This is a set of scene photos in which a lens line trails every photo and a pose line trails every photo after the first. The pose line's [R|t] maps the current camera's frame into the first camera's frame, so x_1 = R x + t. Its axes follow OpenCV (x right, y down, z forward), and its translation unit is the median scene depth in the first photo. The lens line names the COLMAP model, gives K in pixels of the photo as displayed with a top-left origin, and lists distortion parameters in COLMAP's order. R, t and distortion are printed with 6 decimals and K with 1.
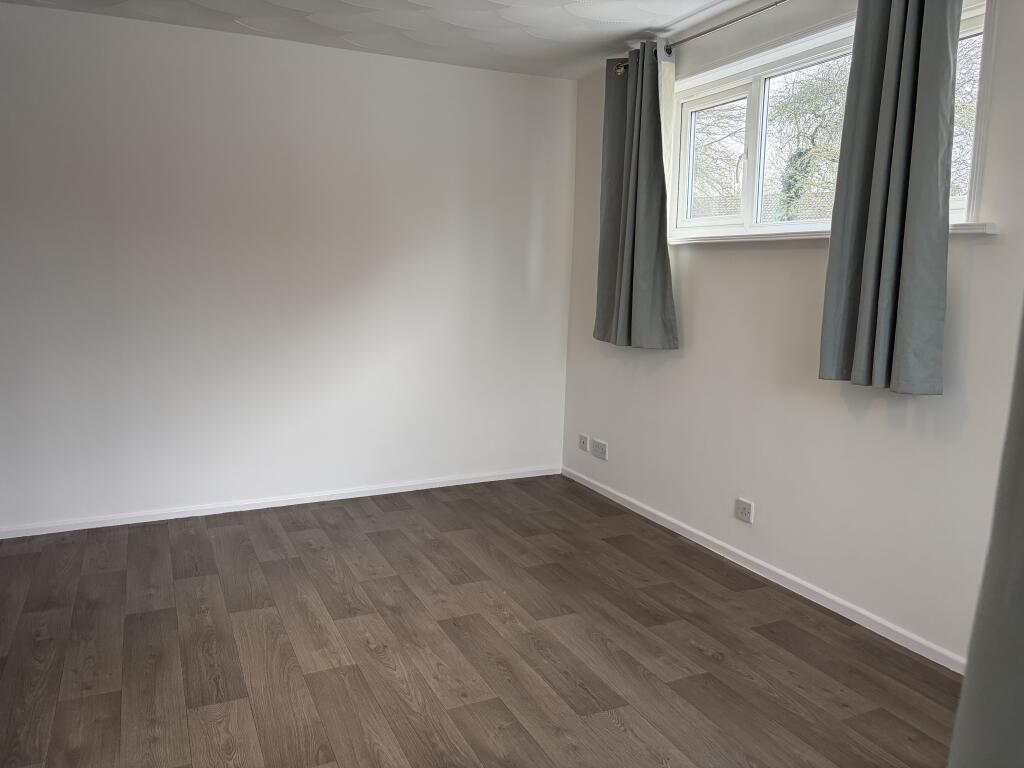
lens RADIAL K [[782.5, 0, 516.1], [0, 782.5, 384.2], [0, 0, 1]] dist [0.039368, -0.005161]
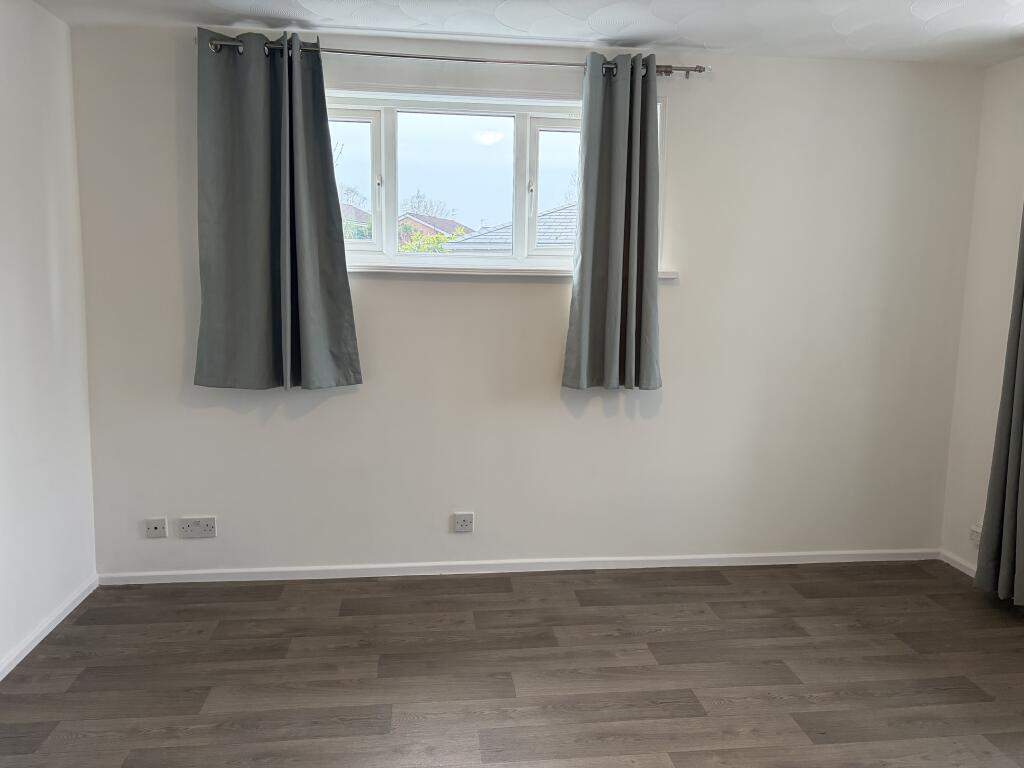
lens RADIAL K [[782.5, 0, 516.1], [0, 782.5, 384.2], [0, 0, 1]] dist [0.039368, -0.005161]
pose [[0.312787, -0.145567, 0.938602, -0.750981], [0.127552, 0.985673, 0.110361, -0.152031], [-0.941220, 0.085201, 0.326873, 0.649518]]
